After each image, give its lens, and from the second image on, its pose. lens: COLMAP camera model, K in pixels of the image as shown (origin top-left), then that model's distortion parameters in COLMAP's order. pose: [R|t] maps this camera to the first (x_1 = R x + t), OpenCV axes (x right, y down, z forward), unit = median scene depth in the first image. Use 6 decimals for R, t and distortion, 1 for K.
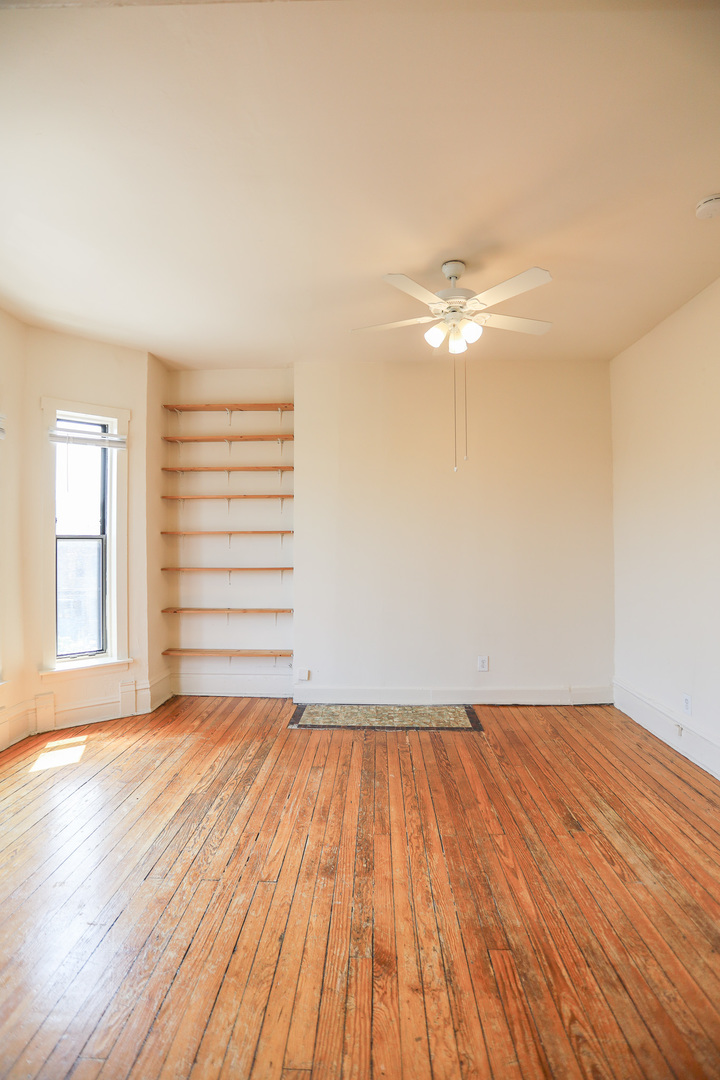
lens RADIAL K [[519.7, 0, 363.2], [0, 519.7, 538.2], [0, 0, 1]] dist [-0.062155, 0.017301]
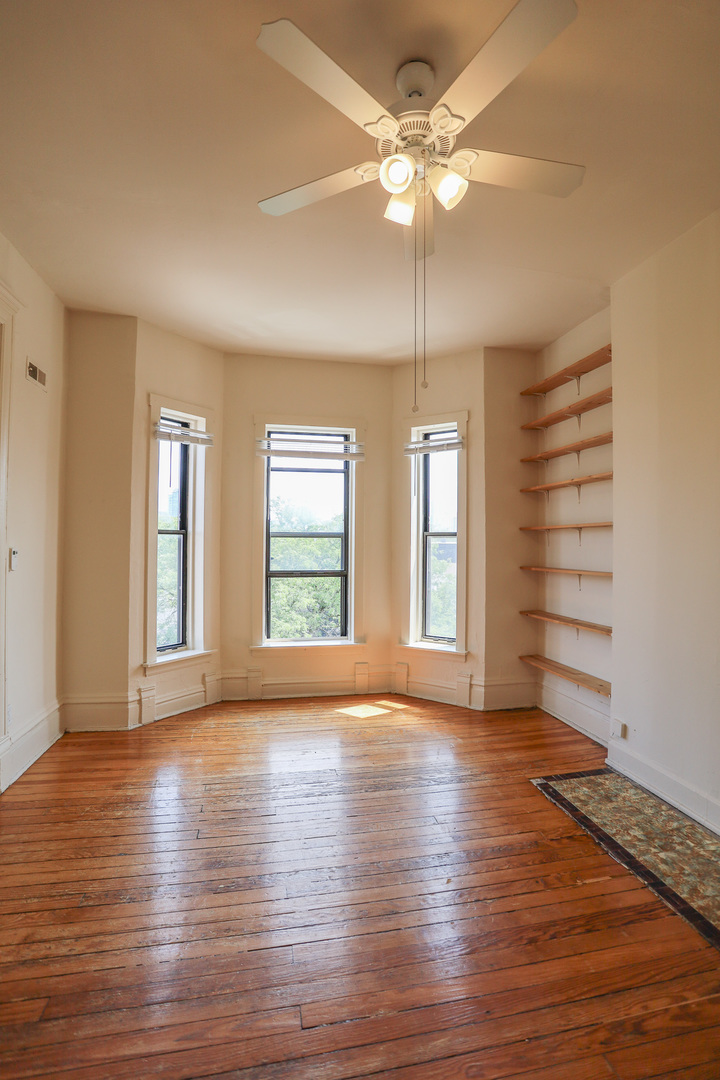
lens RADIAL K [[519.7, 0, 364.0], [0, 519.7, 536.1], [0, 0, 1]] dist [-0.062155, 0.017301]
pose [[0.231729, -0.015597, -0.972655, 0.523224], [0.004301, 0.999878, -0.015009, 0.019073], [0.972771, -0.000705, 0.231767, 0.574060]]
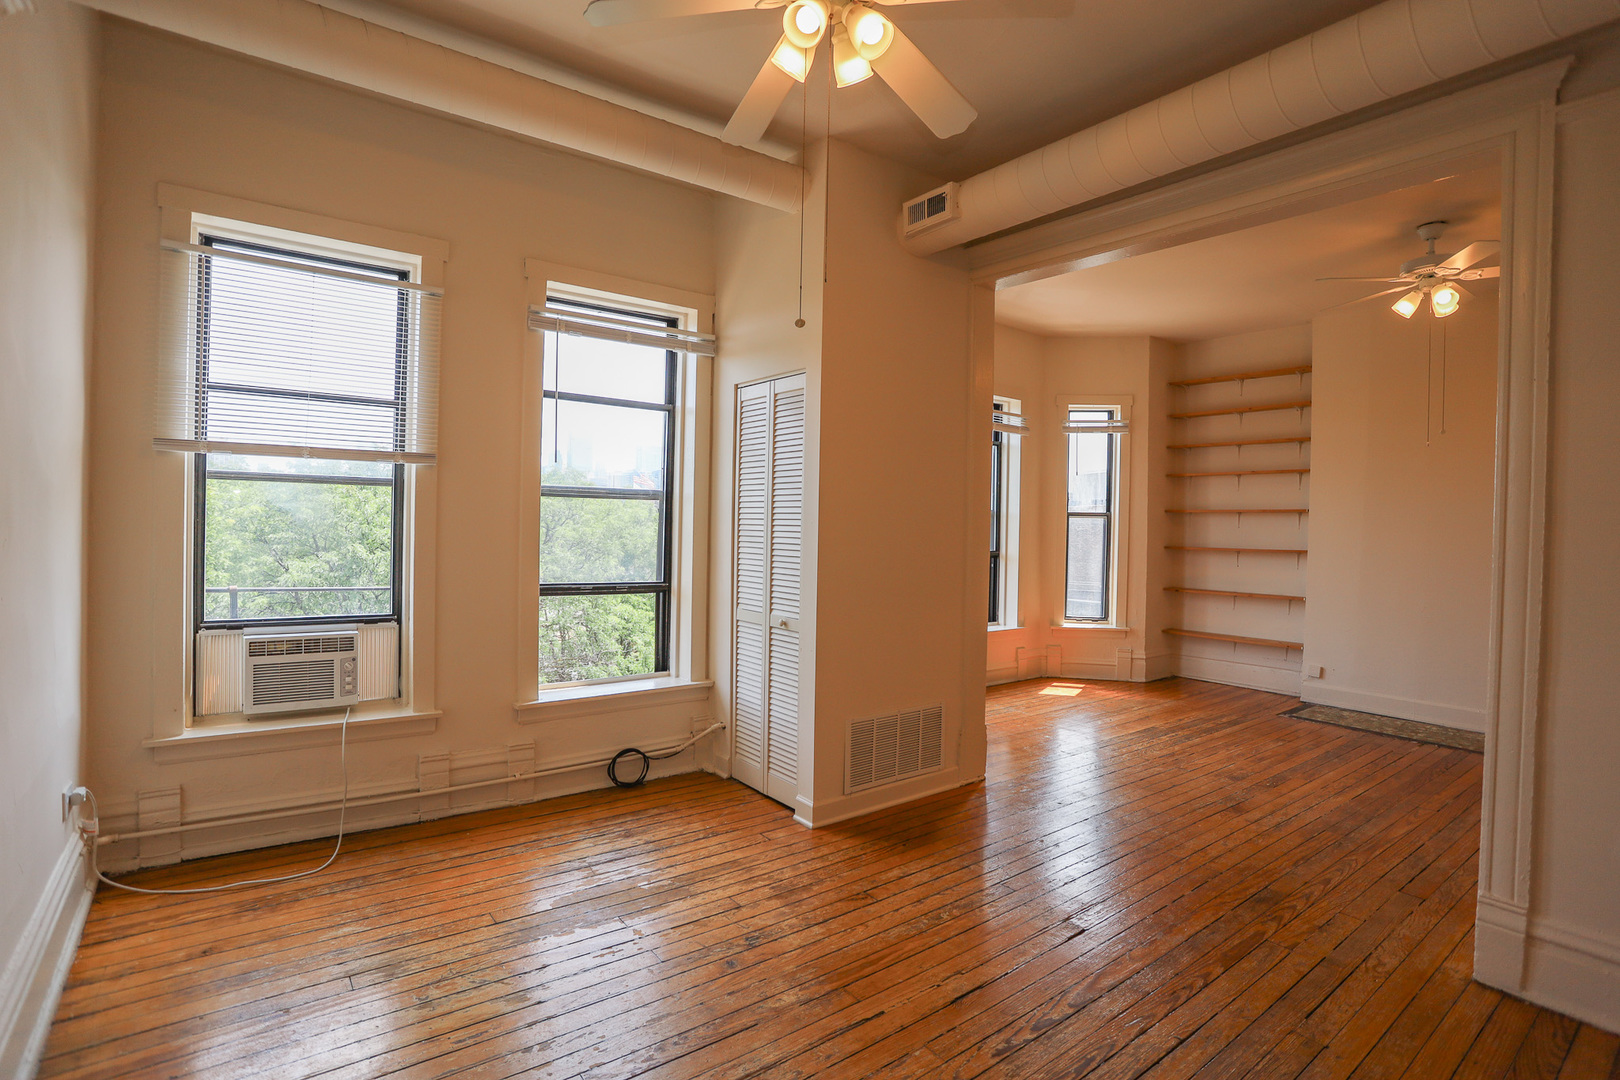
lens RADIAL K [[779.6, 0, 809.4], [0, 779.6, 543.7], [0, 0, 1]] dist [-0.062155, 0.017301]
pose [[0.622121, 0.032123, -0.782262, 0.399656], [-0.010281, 0.999407, 0.032864, 0.012135], [0.782853, -0.012403, 0.622083, -0.541727]]
